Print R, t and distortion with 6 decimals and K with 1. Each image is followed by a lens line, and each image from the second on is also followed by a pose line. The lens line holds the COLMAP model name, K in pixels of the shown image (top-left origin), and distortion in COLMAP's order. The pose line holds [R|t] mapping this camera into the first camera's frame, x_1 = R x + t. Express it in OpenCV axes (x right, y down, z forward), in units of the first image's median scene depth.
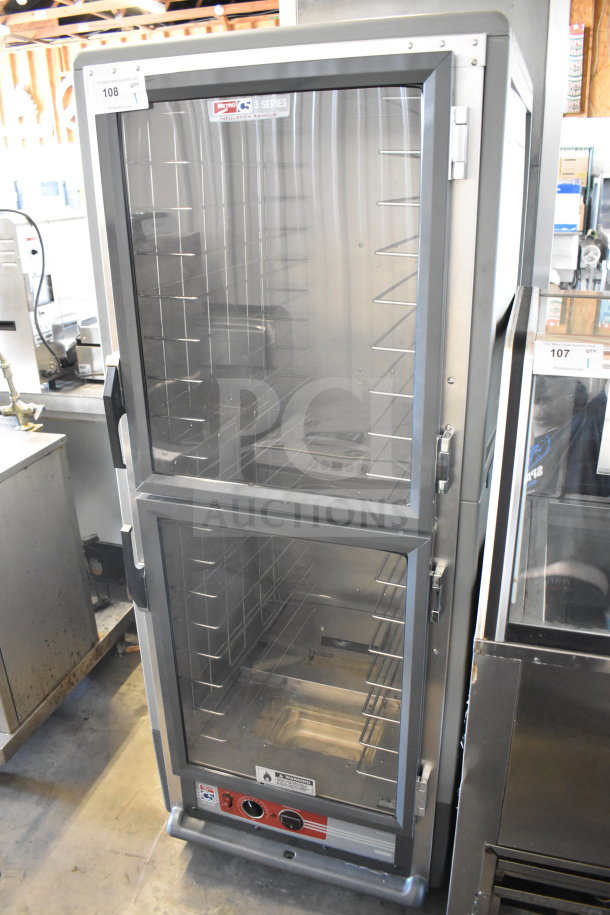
lens RADIAL K [[703.6, 0, 305.0], [0, 703.6, 457.5], [0, 0, 1]] dist [-0.085297, 0.004372]
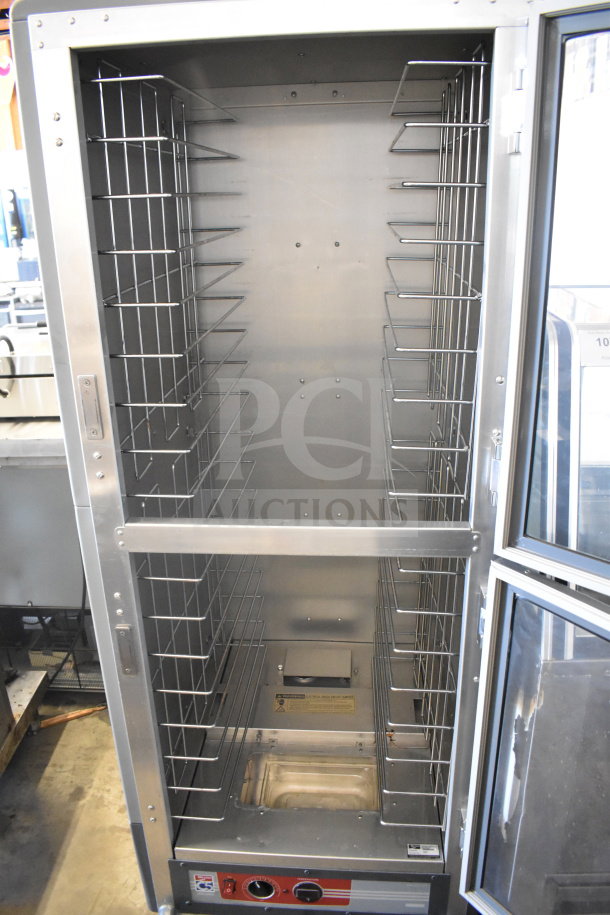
lens RADIAL K [[703.6, 0, 305.0], [0, 703.6, 457.5], [0, 0, 1]] dist [-0.085297, 0.004372]
pose [[0.966719, -0.097062, 0.236715, -0.149459], [0.102378, 0.994693, -0.010239, -0.016105], [-0.234465, 0.034133, 0.971525, 0.114046]]
